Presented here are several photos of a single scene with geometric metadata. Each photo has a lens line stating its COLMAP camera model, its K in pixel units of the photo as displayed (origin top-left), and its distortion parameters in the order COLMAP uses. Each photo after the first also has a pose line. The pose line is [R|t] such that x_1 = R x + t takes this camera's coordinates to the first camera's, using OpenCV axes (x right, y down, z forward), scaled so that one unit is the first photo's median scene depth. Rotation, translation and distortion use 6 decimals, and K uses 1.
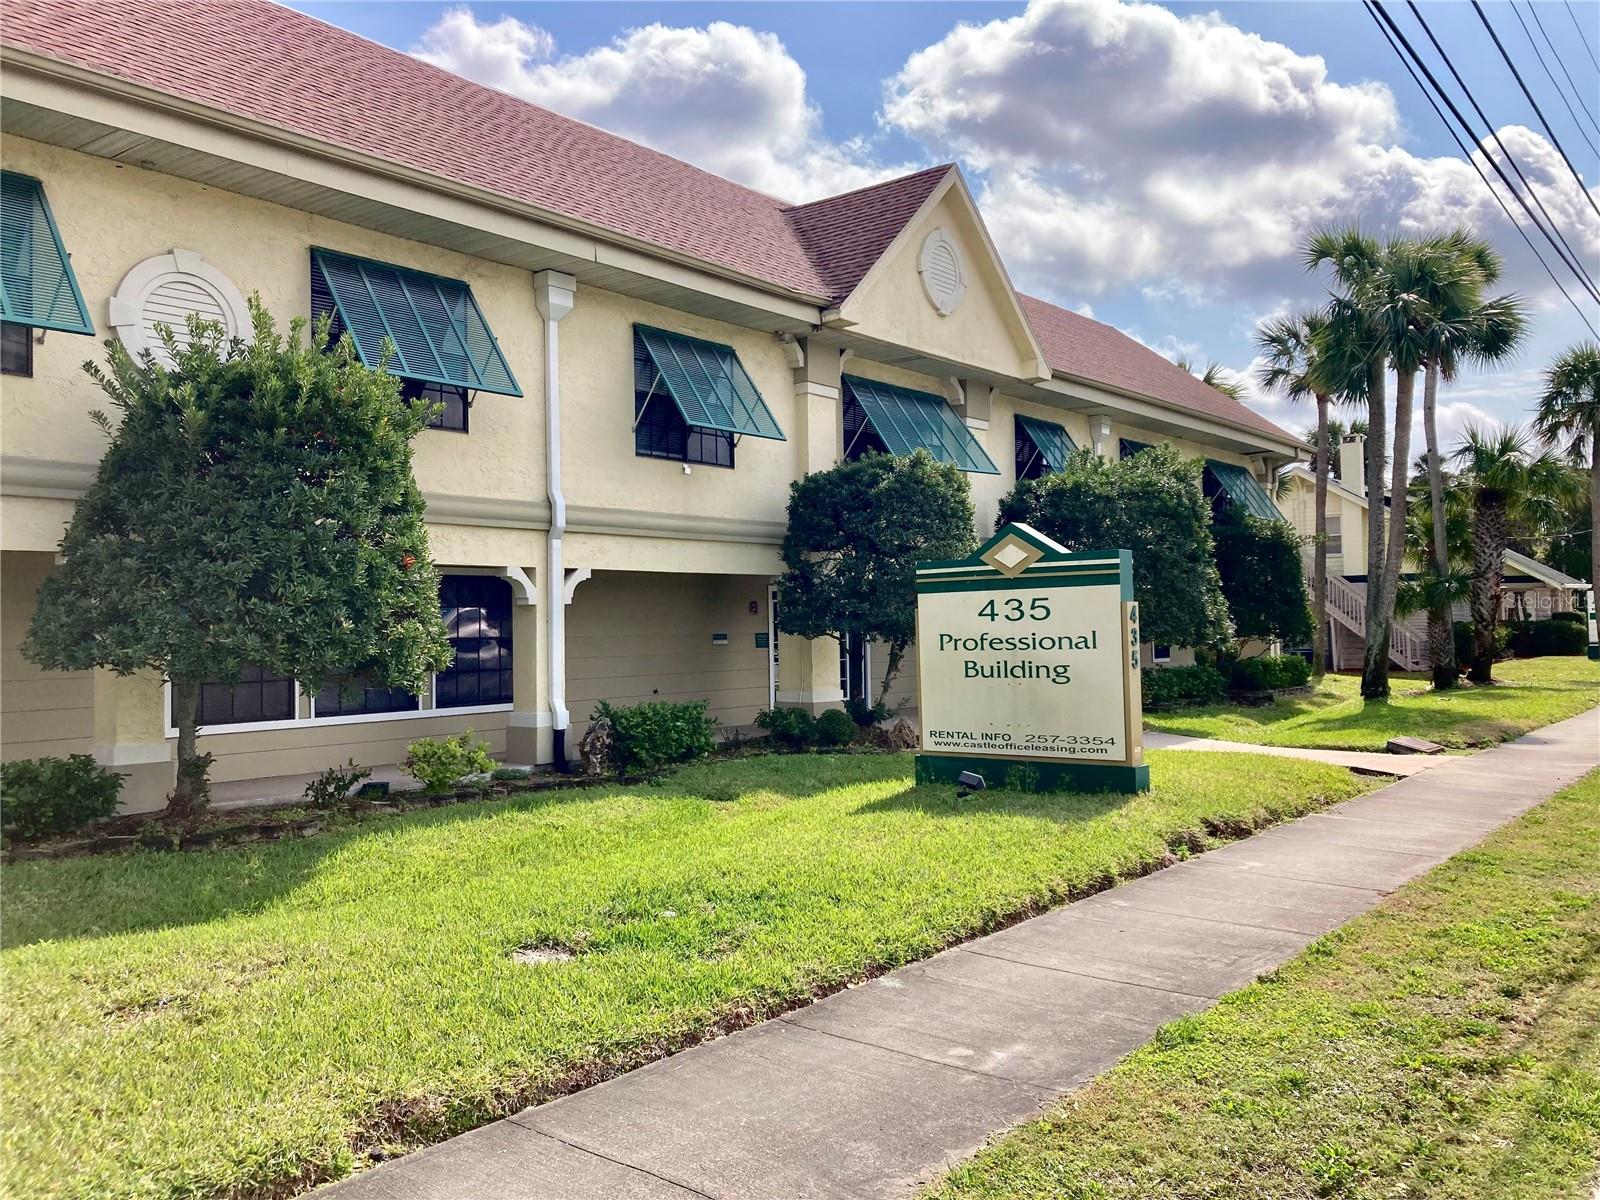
lens RADIAL K [[1296.8, 0, 795.6], [0, 1296.8, 597.9], [0, 0, 1]] dist [0.008388, -0.000391]
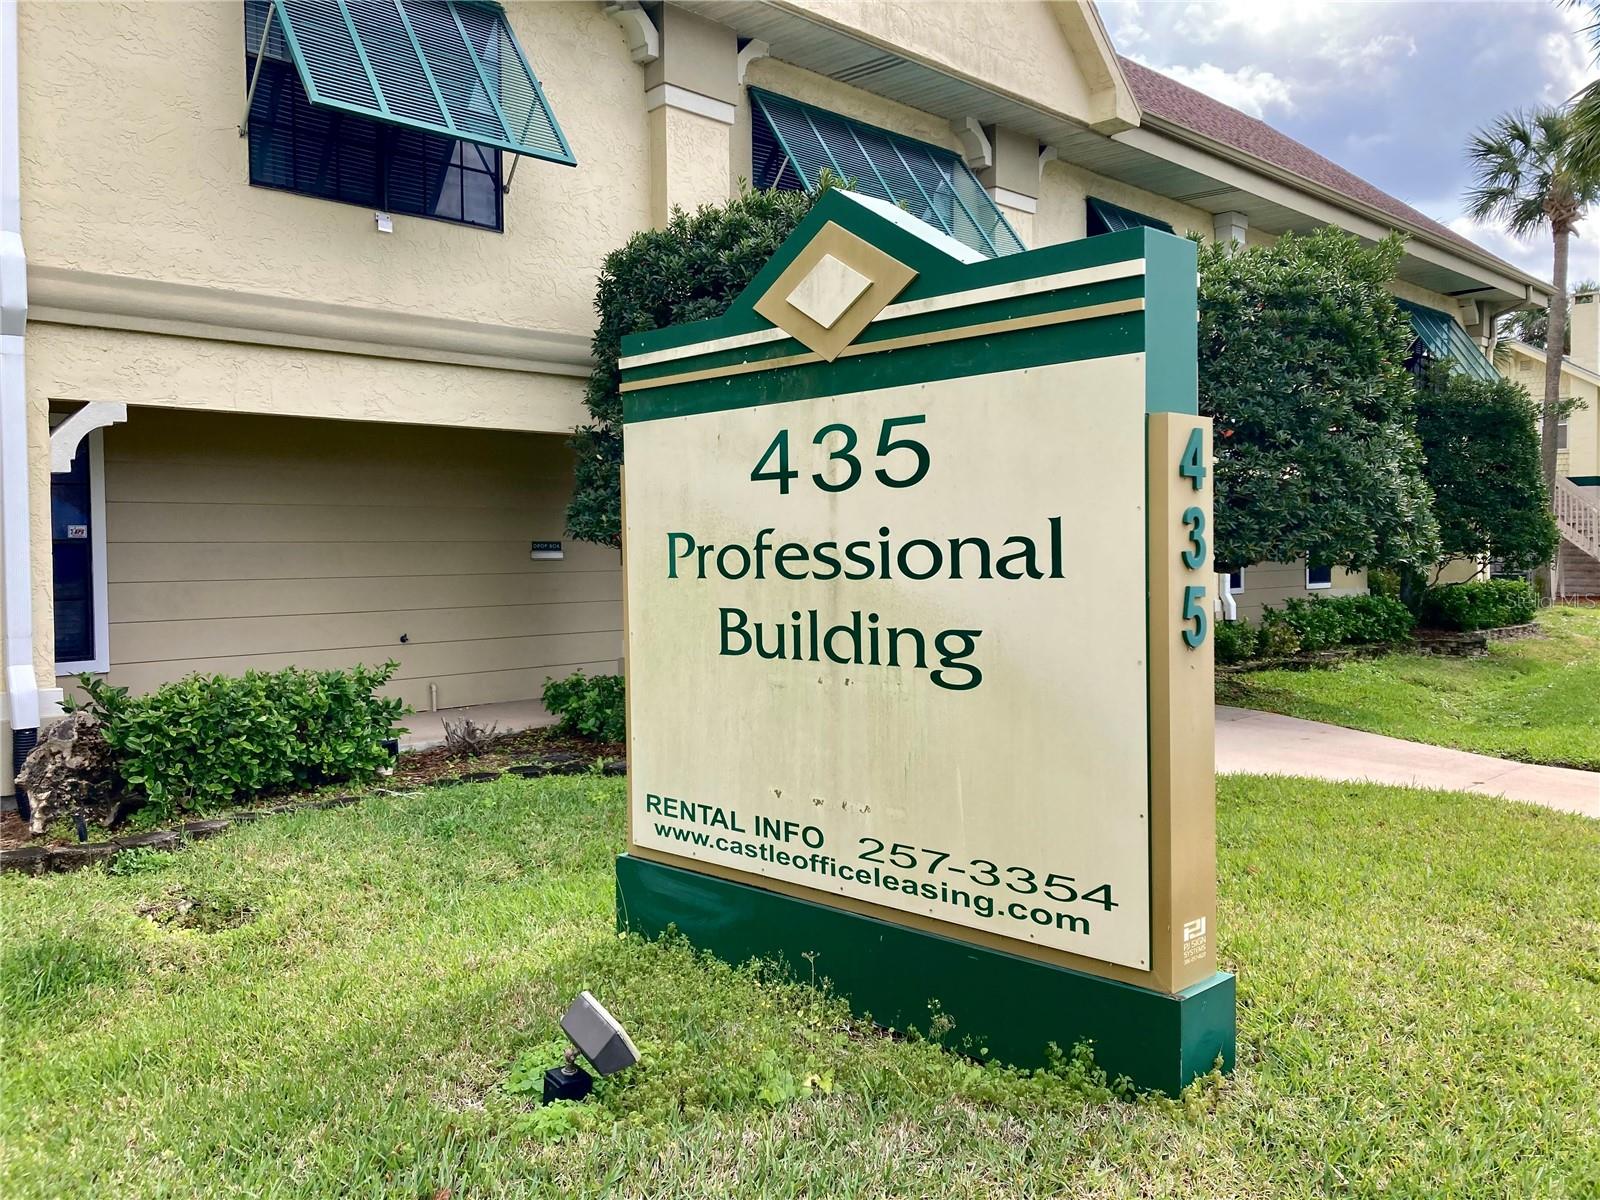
lens RADIAL K [[1296.8, 0, 804.4], [0, 1296.8, 597.5], [0, 0, 1]] dist [0.008388, -0.000391]
pose [[0.994348, 0.010709, -0.105626, 0.166870], [-0.003858, 0.997887, 0.064851, 0.020007], [0.106097, -0.064077, 0.992289, 0.571260]]
